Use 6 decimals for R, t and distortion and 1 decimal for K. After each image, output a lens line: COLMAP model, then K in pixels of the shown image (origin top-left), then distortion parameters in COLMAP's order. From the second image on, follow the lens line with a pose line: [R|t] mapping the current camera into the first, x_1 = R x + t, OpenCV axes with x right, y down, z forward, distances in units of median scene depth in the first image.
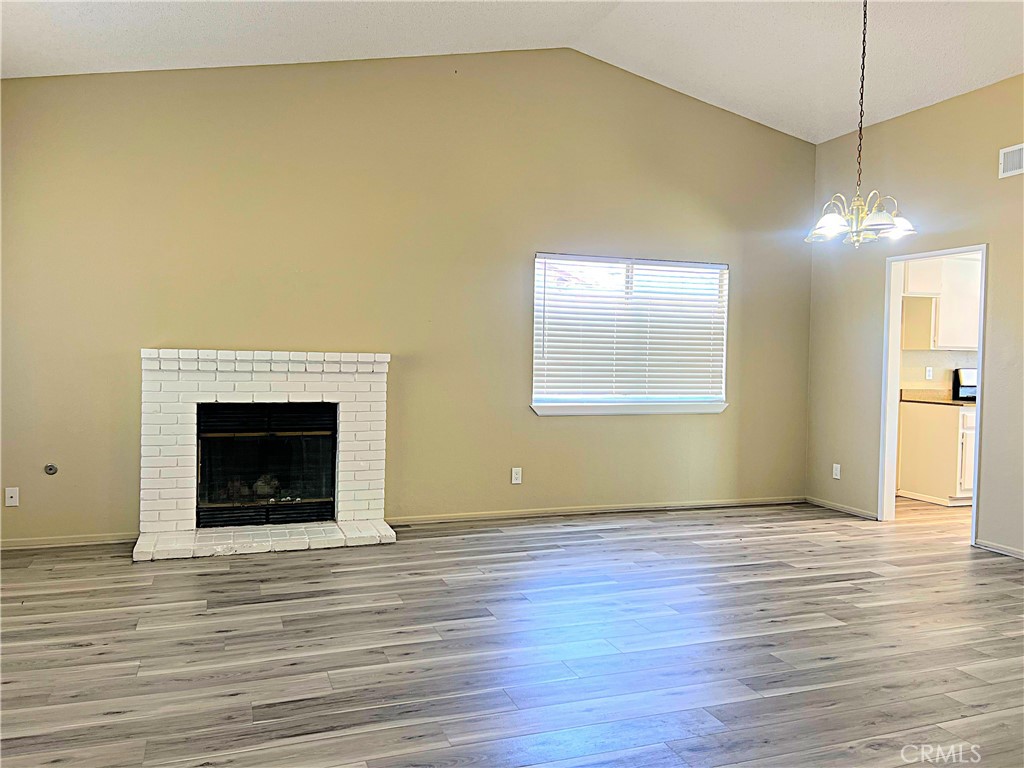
lens RADIAL K [[778.8, 0, 507.4], [0, 778.8, 378.8], [0, 0, 1]] dist [0.076423, -0.088297]
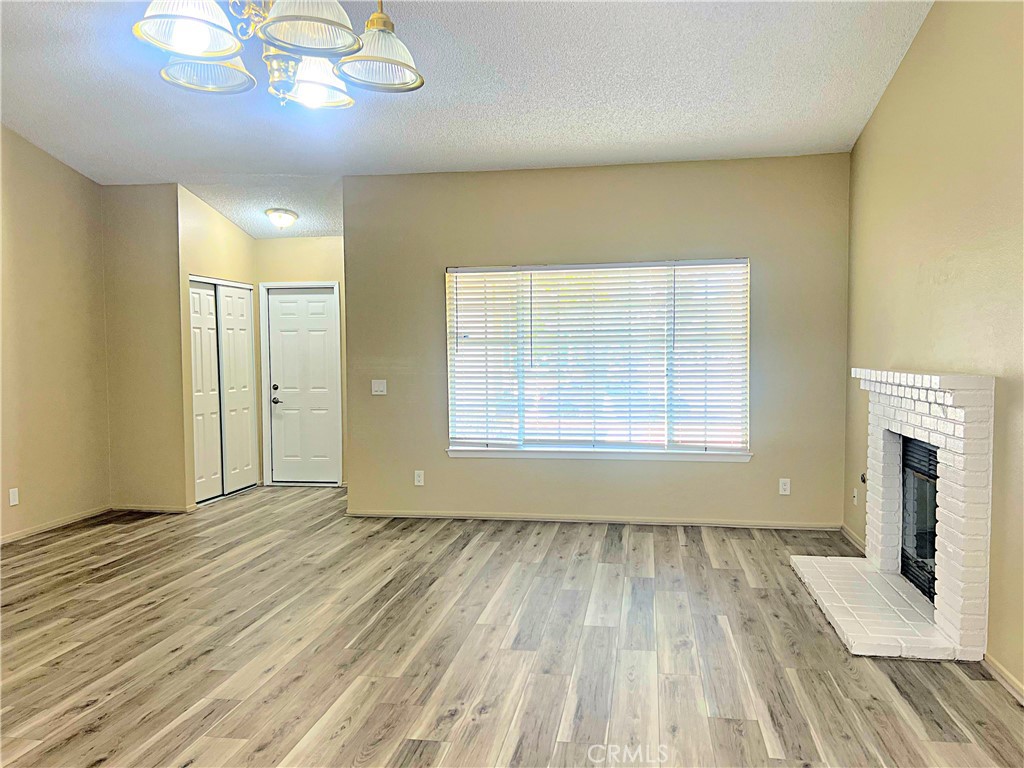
lens RADIAL K [[778.8, 0, 517.1], [0, 778.8, 387.8], [0, 0, 1]] dist [0.076423, -0.088297]
pose [[-0.486051, 0.020798, -0.873683, 0.617534], [-0.027574, 0.998854, 0.039118, -0.044131], [0.873495, 0.043105, -0.484921, 1.102264]]
